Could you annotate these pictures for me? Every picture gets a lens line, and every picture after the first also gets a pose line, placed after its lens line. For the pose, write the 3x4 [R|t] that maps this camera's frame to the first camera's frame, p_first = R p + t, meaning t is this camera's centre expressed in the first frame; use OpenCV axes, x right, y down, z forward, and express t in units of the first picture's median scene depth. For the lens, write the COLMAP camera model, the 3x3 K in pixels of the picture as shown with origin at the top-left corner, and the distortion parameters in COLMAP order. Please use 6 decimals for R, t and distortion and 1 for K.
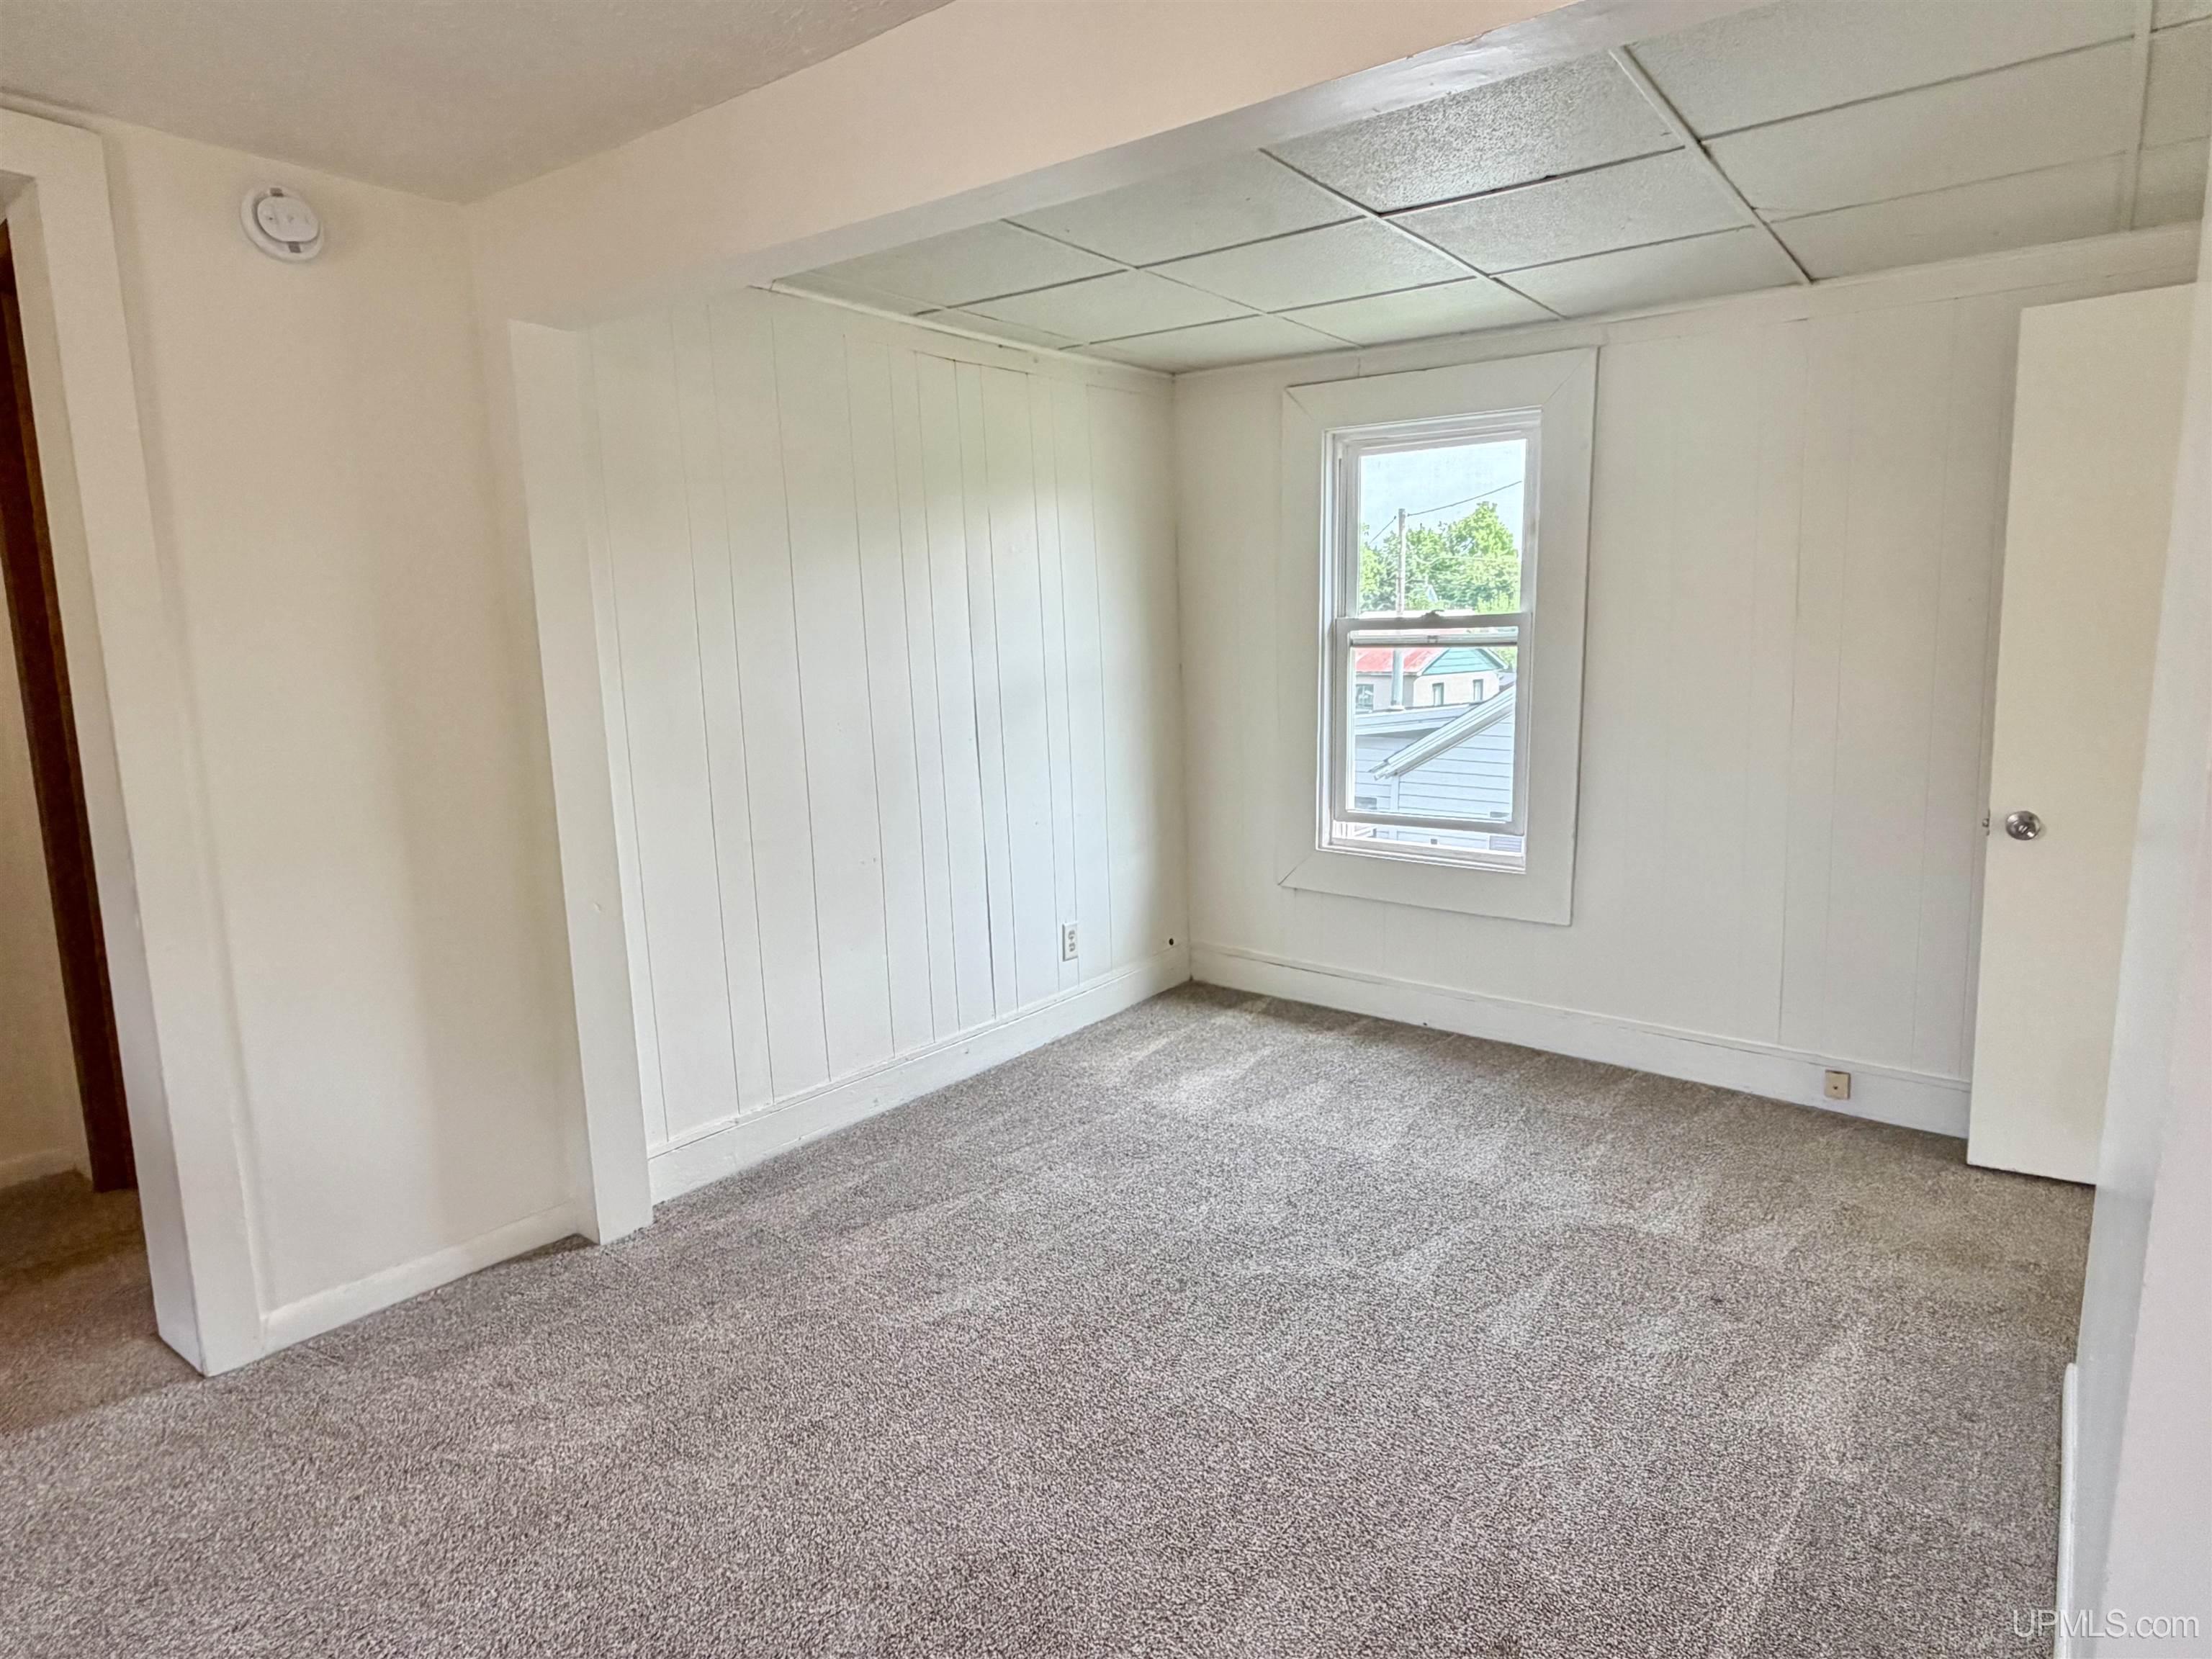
lens RADIAL K [[1328.2, 0, 1157.1], [0, 1328.2, 843.7], [0, 0, 1]] dist [0.002267, 0.001030]
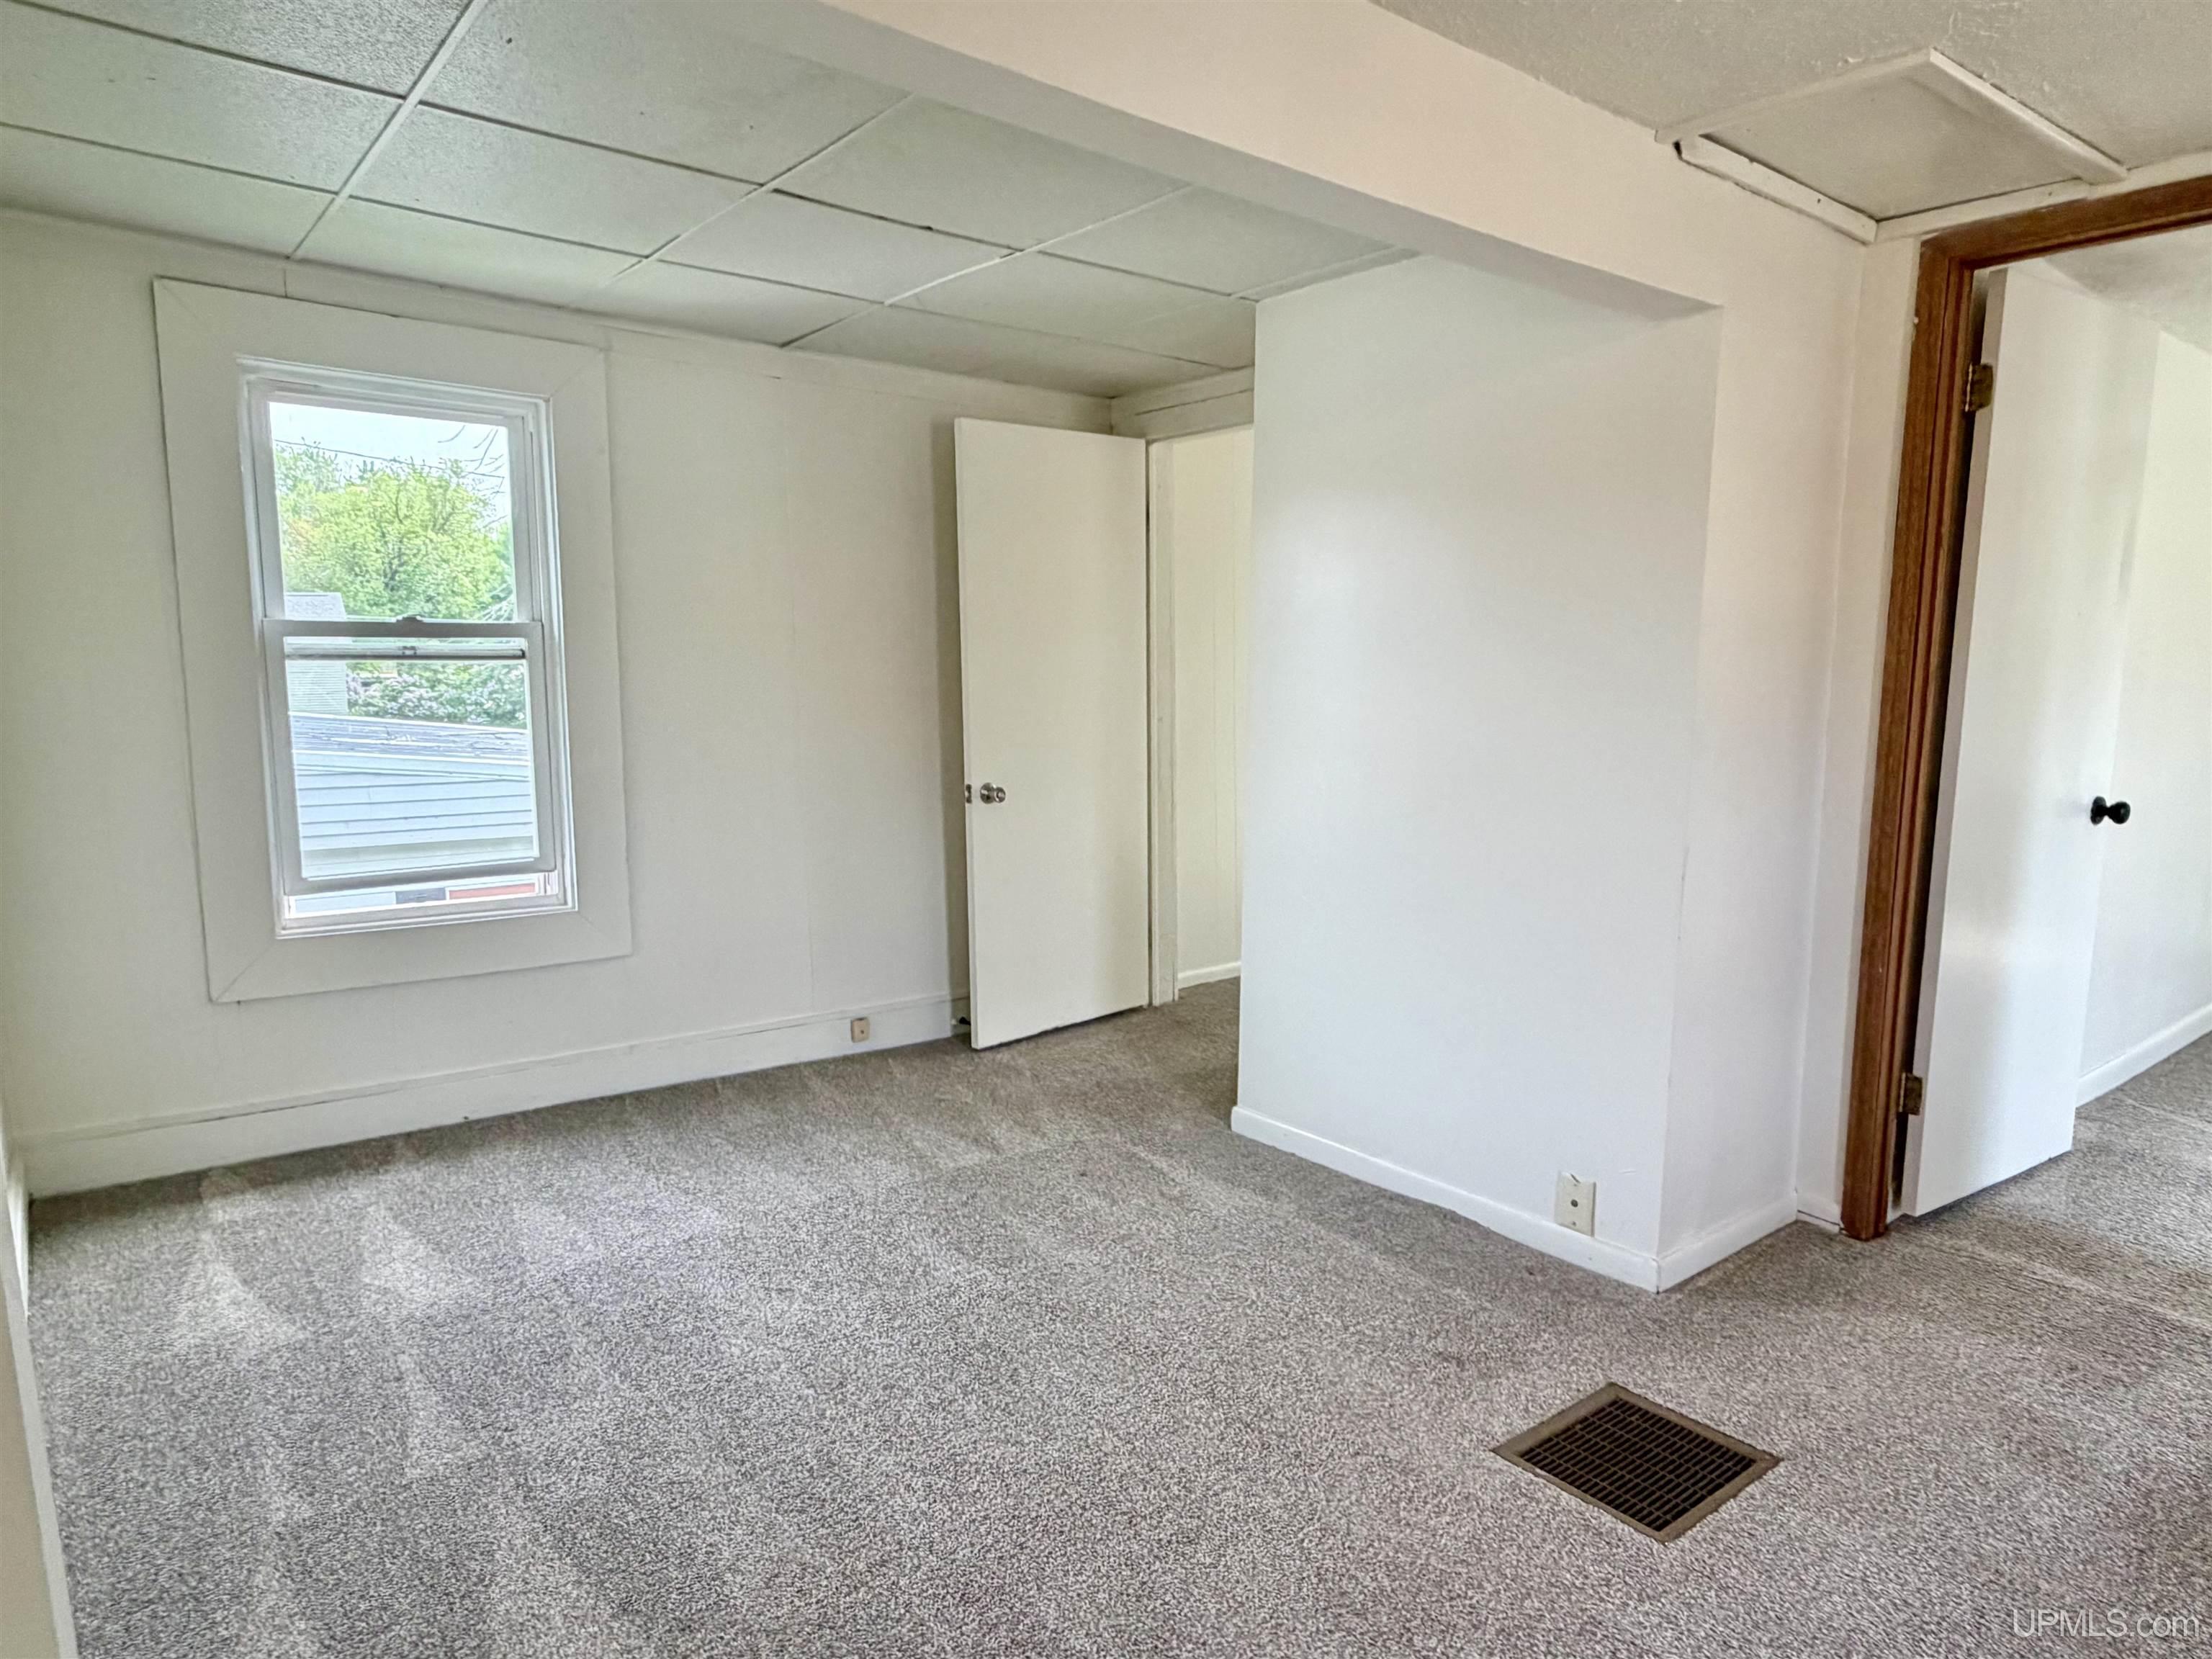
lens RADIAL K [[1328.2, 0, 1109.9], [0, 1328.2, 836.8], [0, 0, 1]] dist [0.002267, 0.001030]
pose [[0.237771, -0.113422, 0.964676, -0.508335], [0.142255, 0.986516, 0.080927, -0.048778], [-0.960848, 0.117988, 0.250700, 0.418115]]
